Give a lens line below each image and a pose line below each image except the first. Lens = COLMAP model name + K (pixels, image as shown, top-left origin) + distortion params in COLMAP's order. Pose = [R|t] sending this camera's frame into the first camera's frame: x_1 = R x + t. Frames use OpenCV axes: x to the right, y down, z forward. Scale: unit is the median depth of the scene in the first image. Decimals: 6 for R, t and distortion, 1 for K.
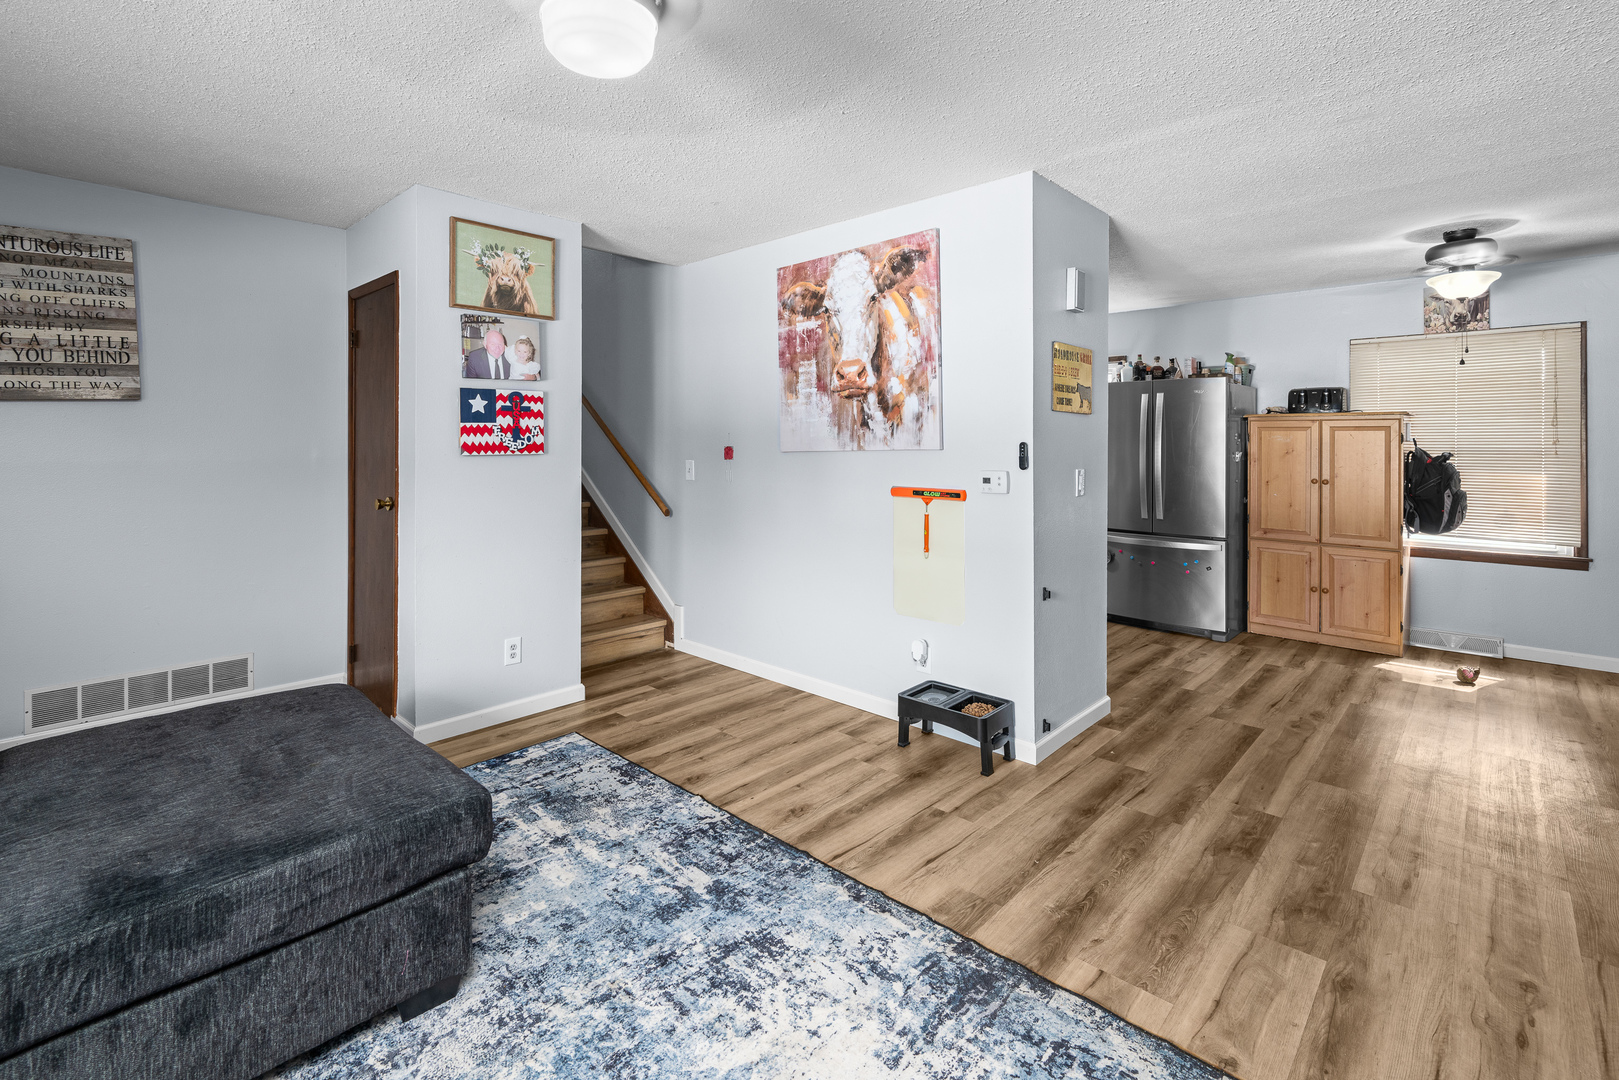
lens RADIAL K [[744.2, 0, 762.7], [0, 744.2, 438.2], [0, 0, 1]] dist [-0.002328, -0.000063]
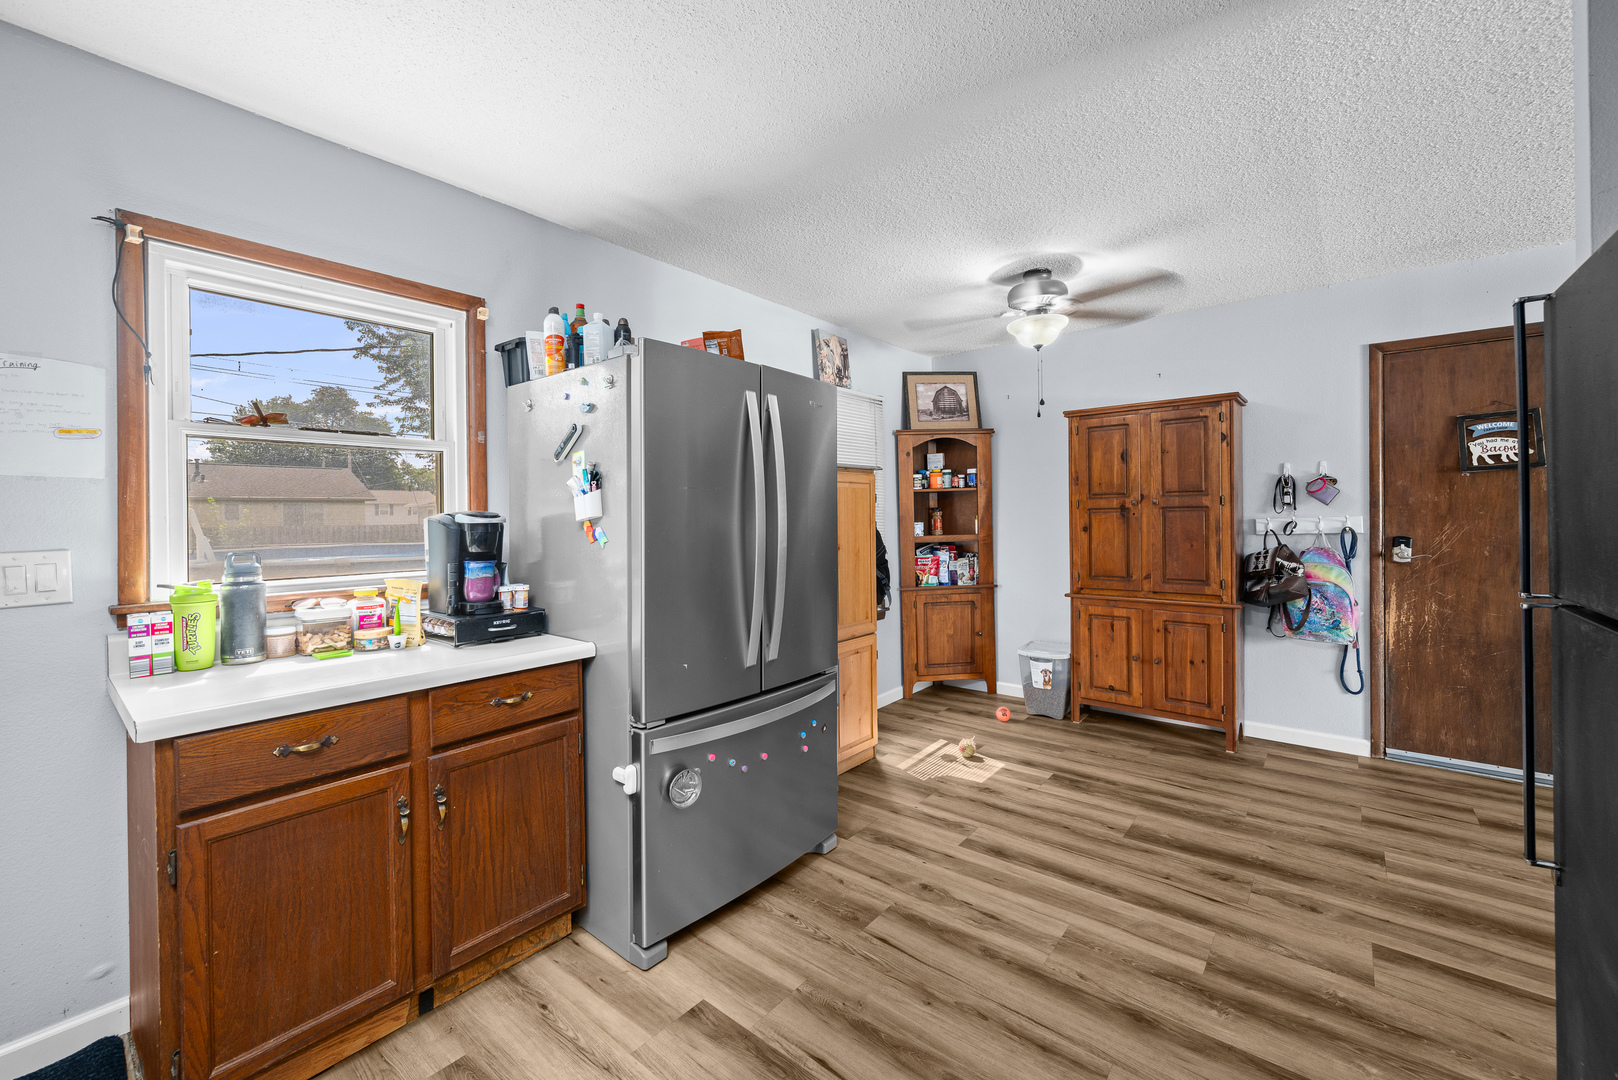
lens RADIAL K [[658.8, 0, 808.4], [0, 658.8, 518.5], [0, 0, 1]] dist [-0.000756, 0.000091]
pose [[-0.095322, -0.006341, 0.995426, 0.124124], [0.004922, 0.999964, 0.006841, 0.017842], [-0.995434, 0.005552, -0.095287, 1.151144]]
